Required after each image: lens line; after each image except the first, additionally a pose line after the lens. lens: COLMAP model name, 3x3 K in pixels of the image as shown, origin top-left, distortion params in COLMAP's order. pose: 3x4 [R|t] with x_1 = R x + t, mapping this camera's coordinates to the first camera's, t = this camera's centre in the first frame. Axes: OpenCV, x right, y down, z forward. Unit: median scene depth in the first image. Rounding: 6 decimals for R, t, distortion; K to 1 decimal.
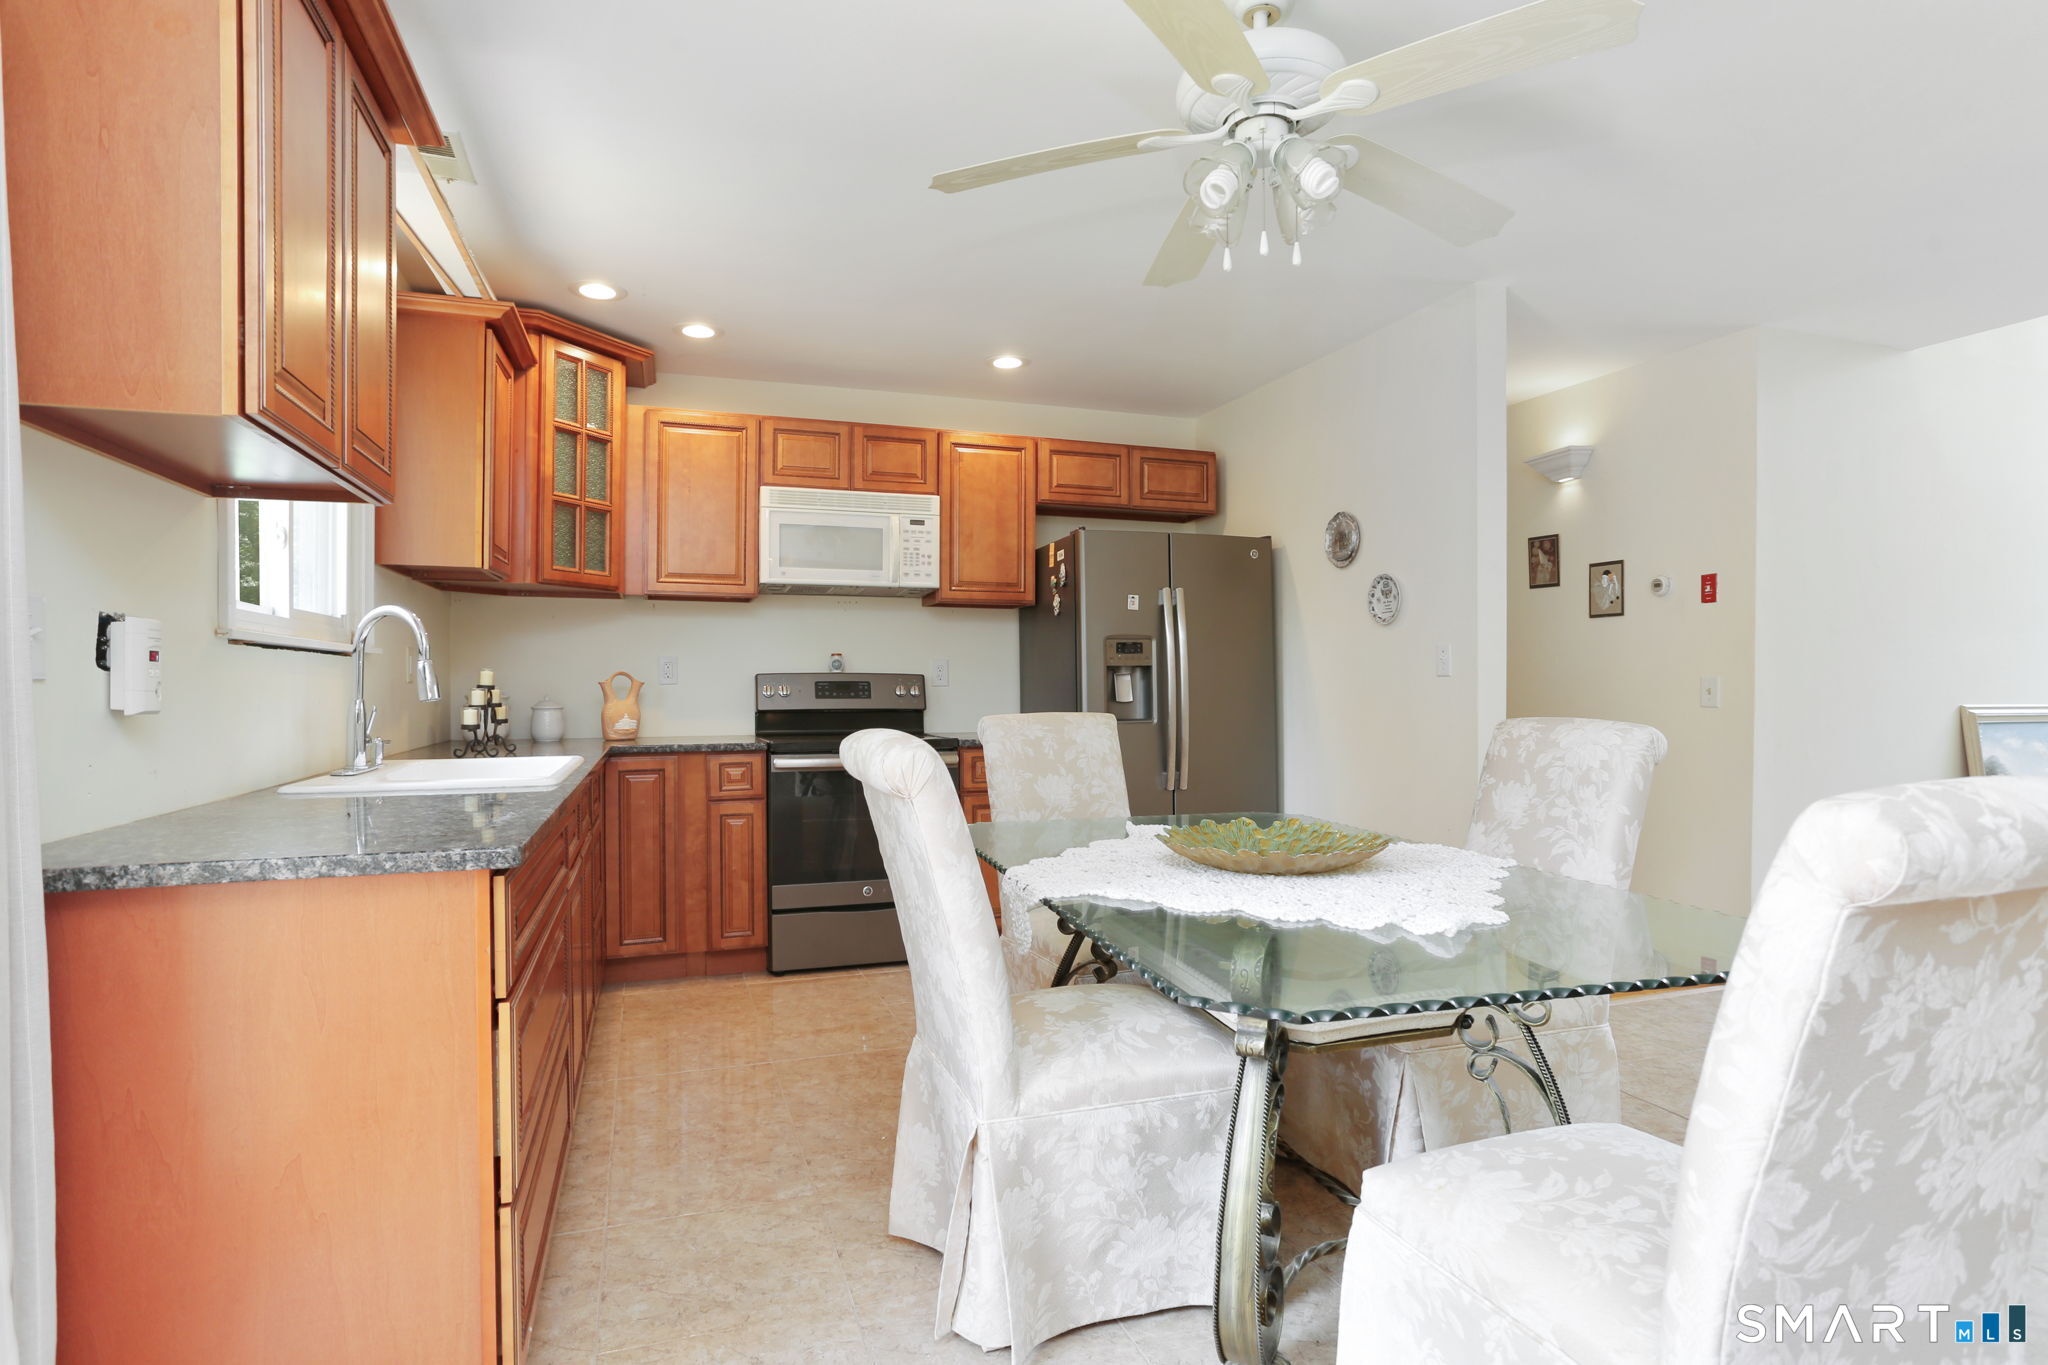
lens RADIAL K [[1069.4, 0, 1024.0], [0, 1069.4, 682.5], [0, 0, 1]] dist [-0.015160, 0.000038]
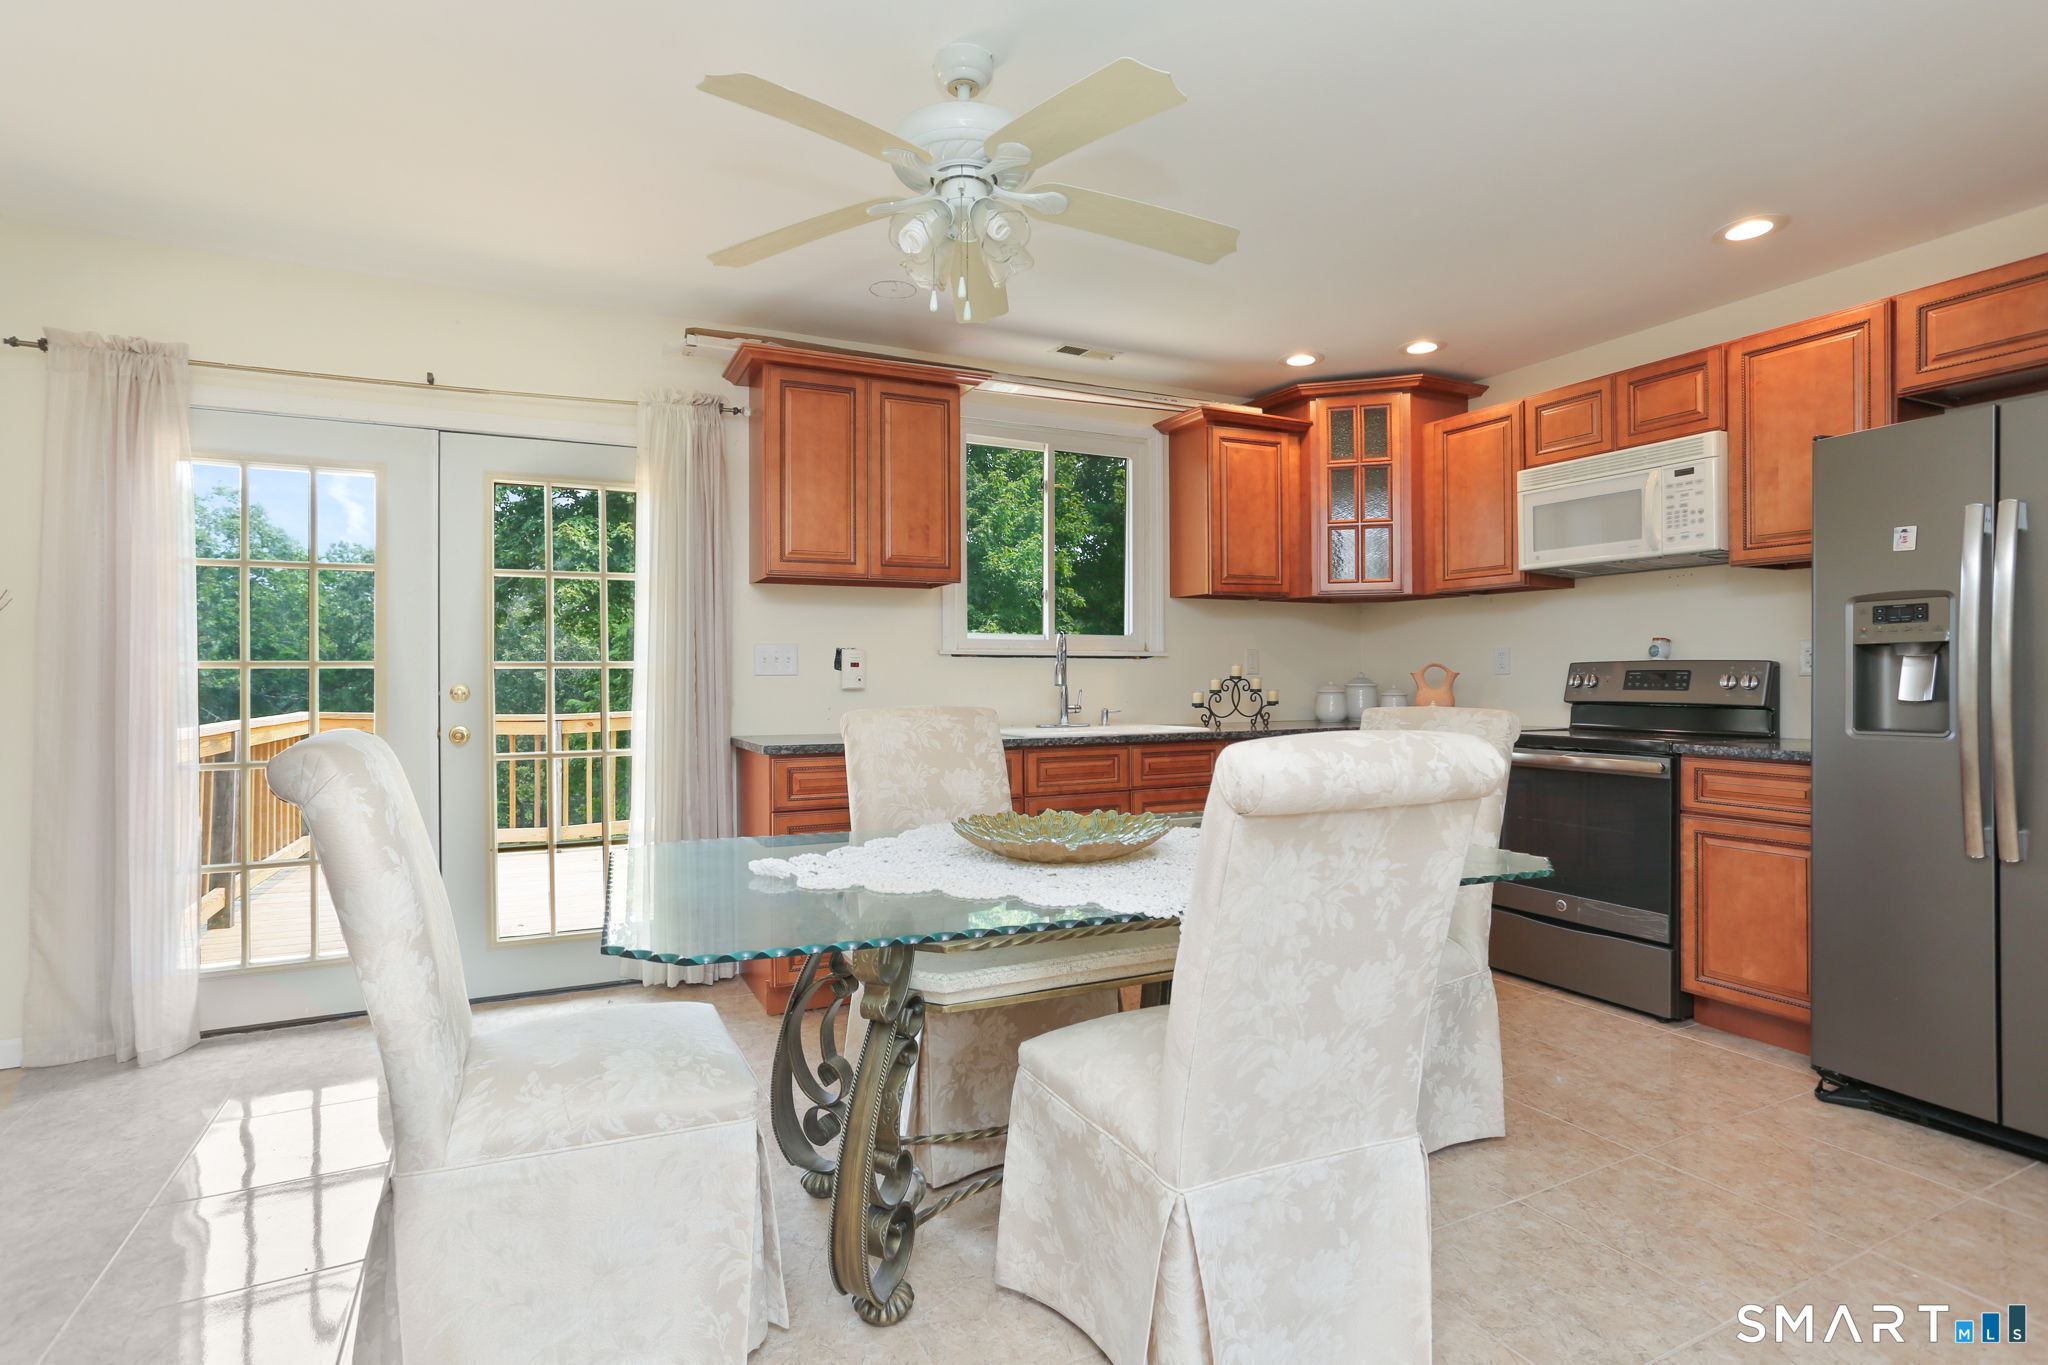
lens RADIAL K [[1004.1, 0, 1018.3], [0, 1004.1, 693.0], [0, 0, 1]] dist [-0.038692, 0.027329]
pose [[0.136384, 0.016590, -0.990517, 0.576936], [0.004175, 0.999841, 0.017321, 0.001103], [0.990647, -0.006498, 0.136293, 0.407134]]
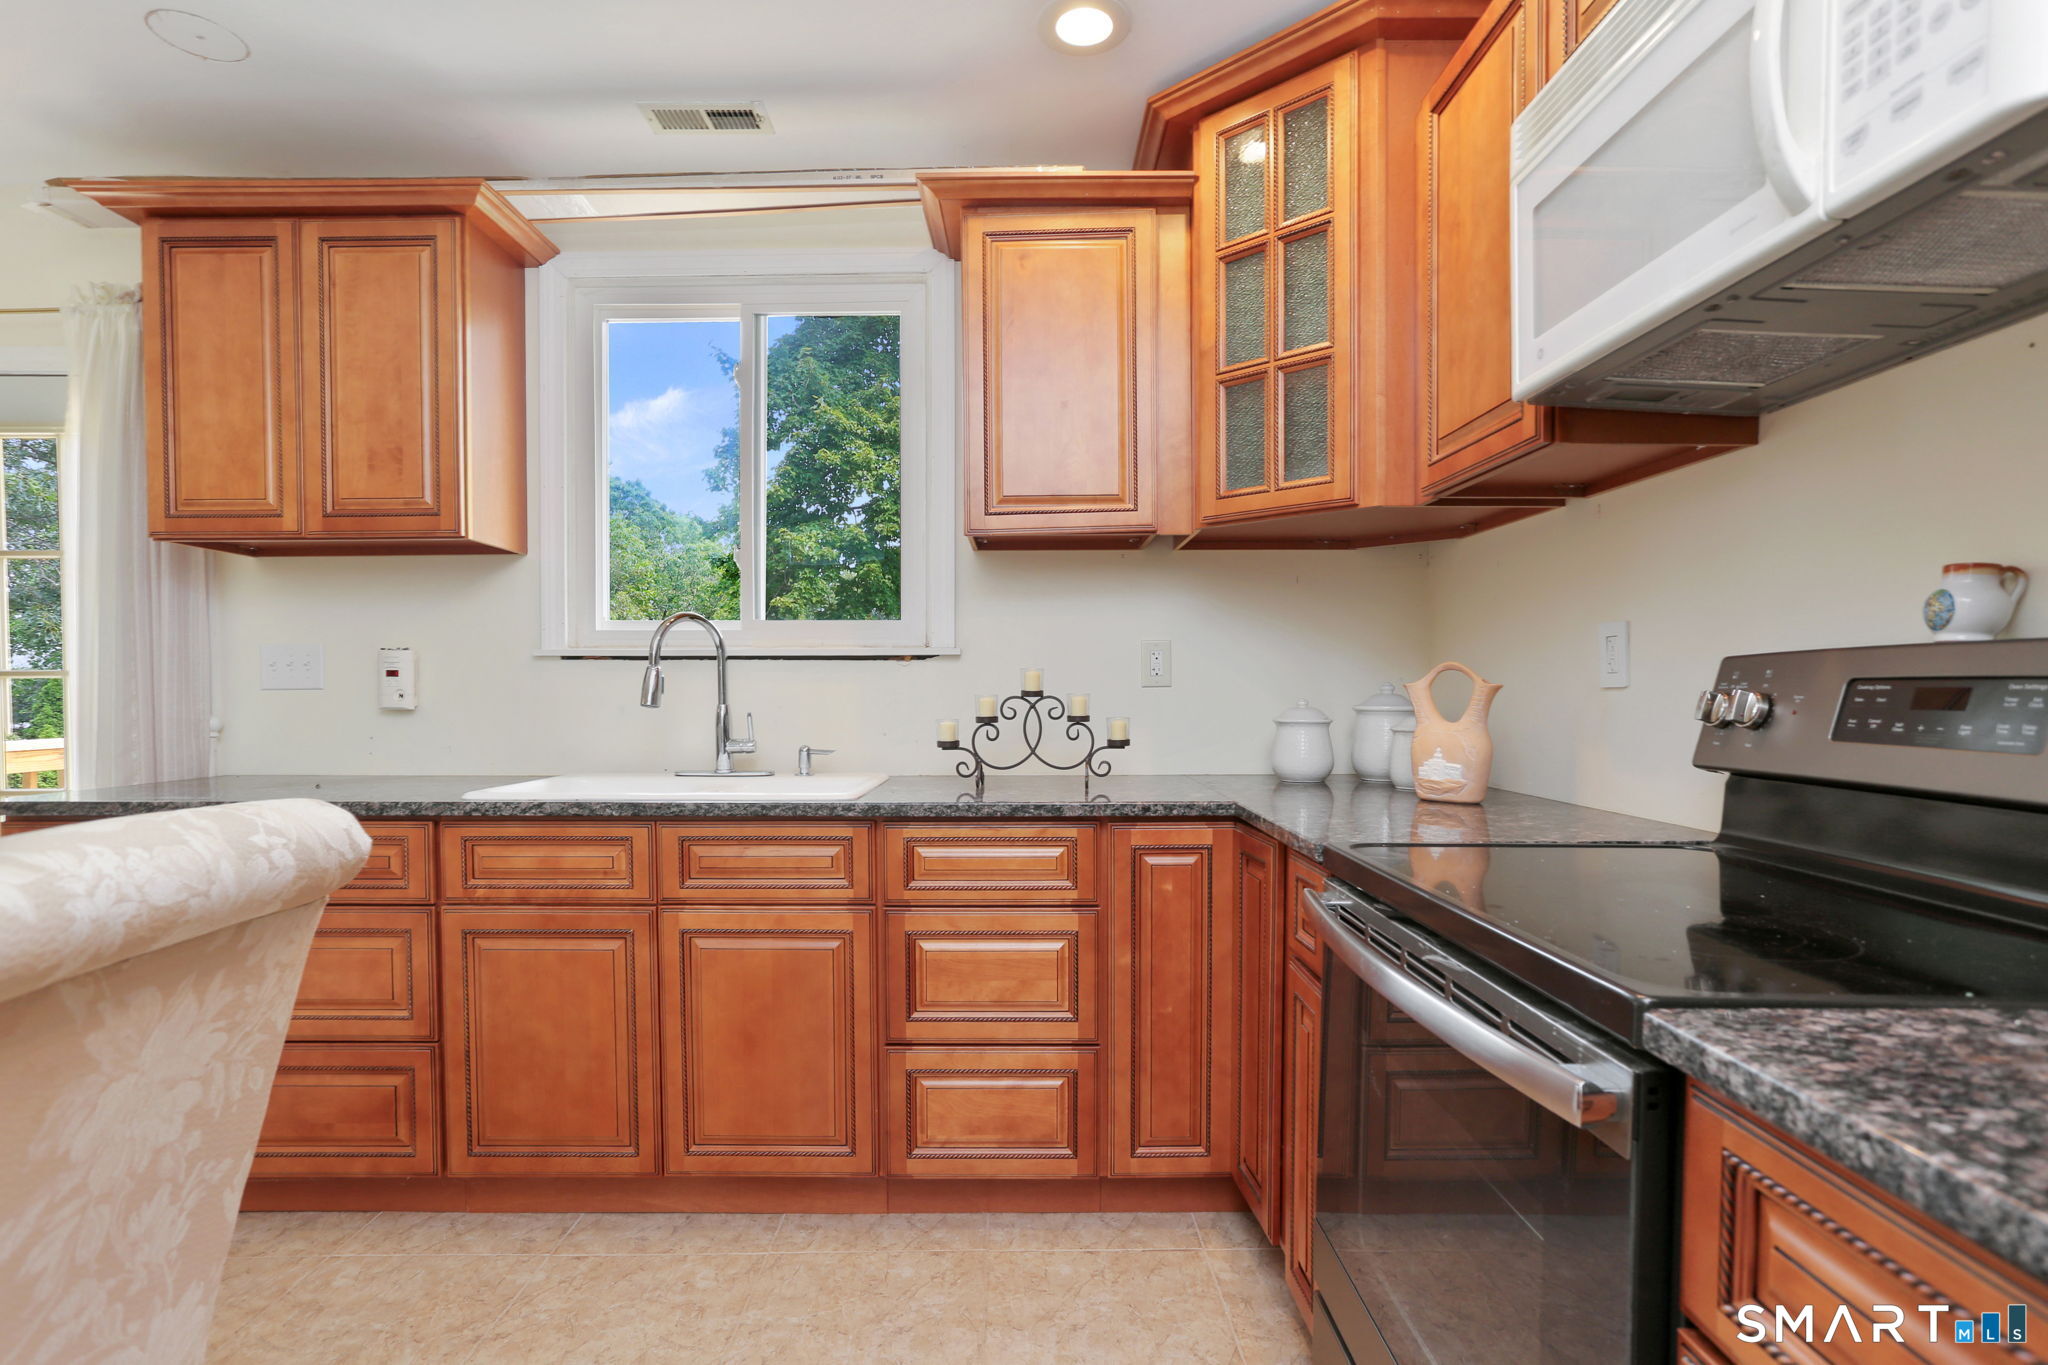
lens RADIAL K [[1018.3, 0, 1019.1], [0, 1018.3, 695.8], [0, 0, 1]] dist [-0.034976, 0.031679]
pose [[-0.328955, 0.012791, -0.944259, 0.117750], [0.004360, 0.999918, 0.012026, -0.001004], [0.944336, -0.000161, -0.328983, 0.925346]]
